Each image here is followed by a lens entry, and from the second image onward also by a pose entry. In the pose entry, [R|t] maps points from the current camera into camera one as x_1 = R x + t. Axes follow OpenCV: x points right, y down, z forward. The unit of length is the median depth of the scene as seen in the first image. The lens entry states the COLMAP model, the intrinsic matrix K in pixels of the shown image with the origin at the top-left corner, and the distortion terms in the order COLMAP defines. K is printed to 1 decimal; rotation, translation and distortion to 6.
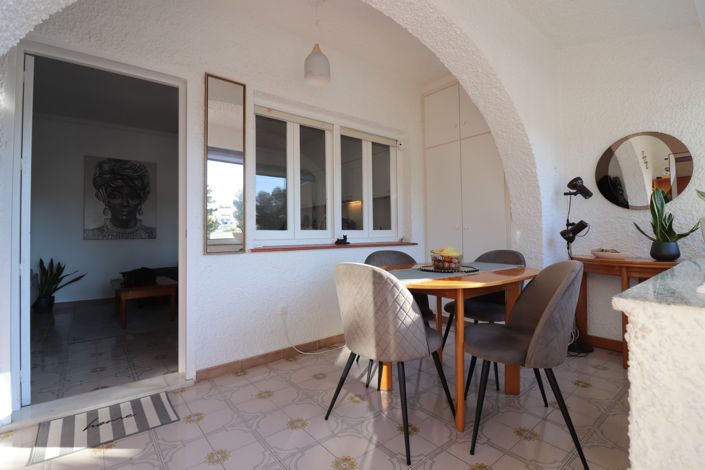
lens RADIAL K [[326.1, 0, 347.6], [0, 326.1, 231.9], [0, 0, 1]] dist [-0.002868, -0.000901]
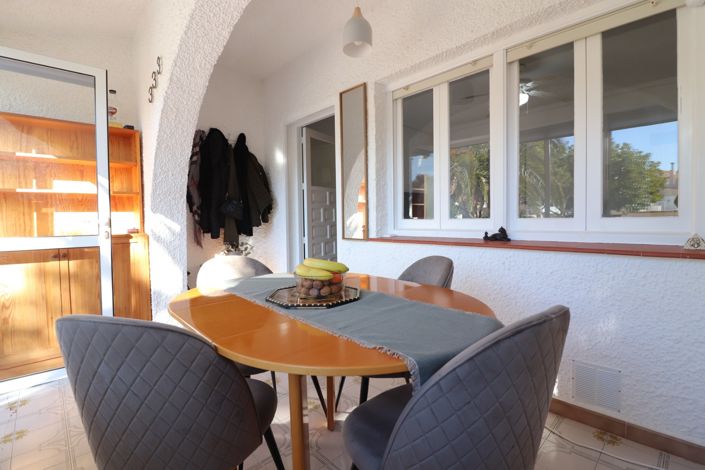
lens RADIAL K [[326.1, 0, 349.7], [0, 326.1, 232.1], [0, 0, 1]] dist [-0.002868, -0.000901]
pose [[0.092768, 0.038338, -0.994949, 0.630846], [0.001256, 0.999253, 0.038621, -0.004335], [0.995687, -0.004833, 0.092650, 0.705867]]
